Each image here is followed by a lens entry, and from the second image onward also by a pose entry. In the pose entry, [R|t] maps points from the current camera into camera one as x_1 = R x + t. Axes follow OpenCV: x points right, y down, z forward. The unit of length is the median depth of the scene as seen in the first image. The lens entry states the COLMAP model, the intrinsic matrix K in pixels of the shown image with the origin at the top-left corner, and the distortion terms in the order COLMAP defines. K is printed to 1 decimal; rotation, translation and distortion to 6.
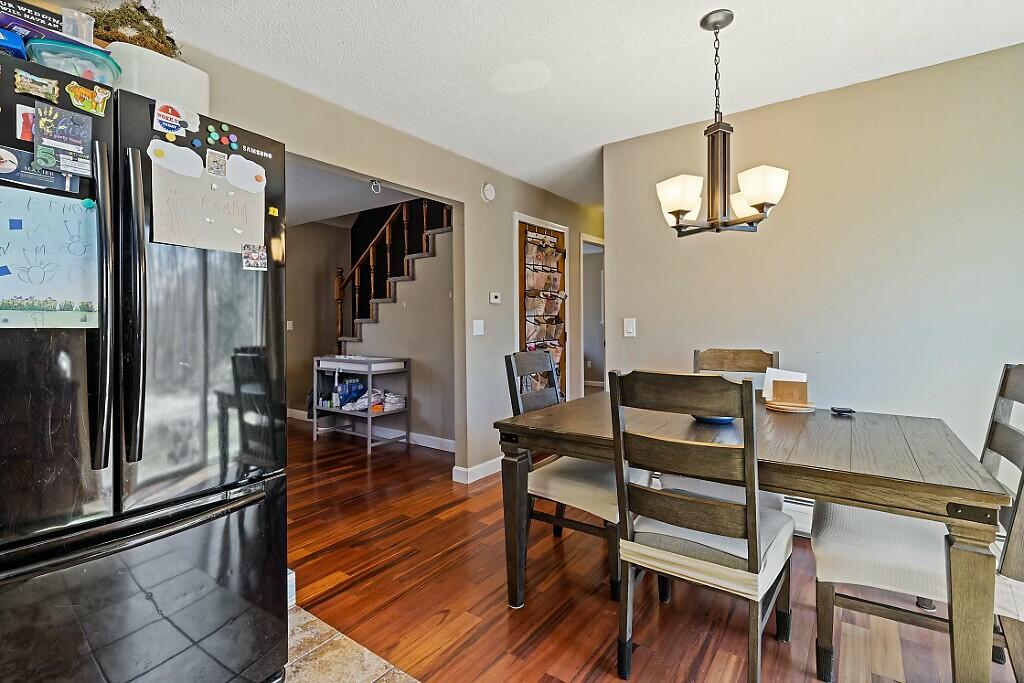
lens RADIAL K [[465.4, 0, 498.5], [0, 465.4, 338.6], [0, 0, 1]] dist [0.002610, -0.000470]
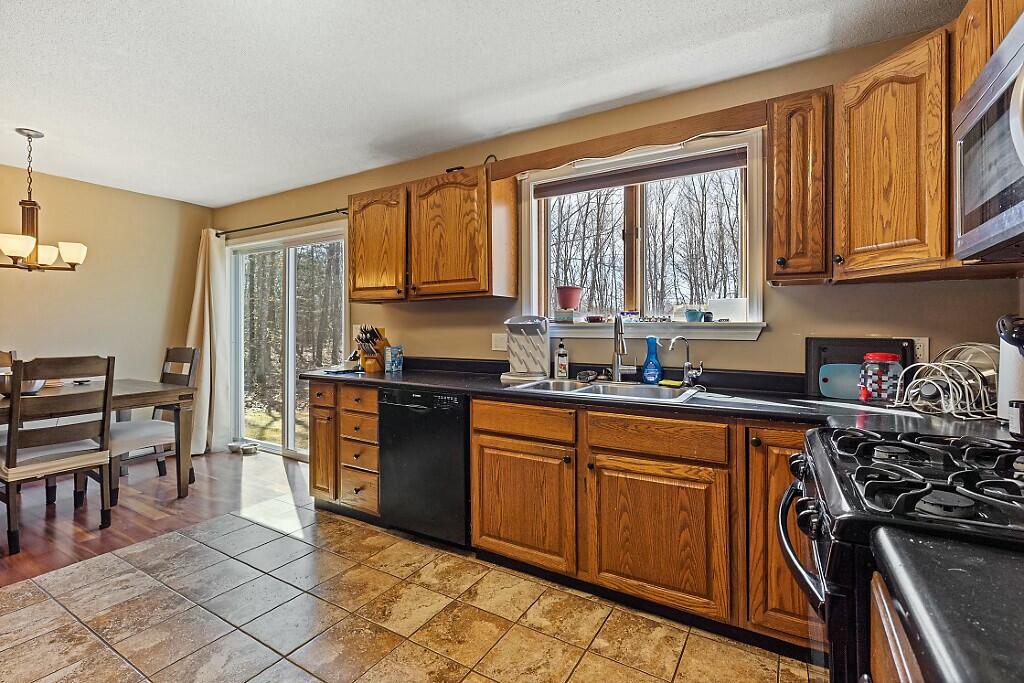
lens RADIAL K [[465.4, 0, 498.5], [0, 465.4, 338.6], [0, 0, 1]] dist [0.002610, -0.000470]
pose [[-0.094560, -0.010015, 0.995469, -1.529396], [0.007508, 0.999914, 0.010773, -0.005752], [-0.995491, 0.008493, -0.094477, -0.497726]]
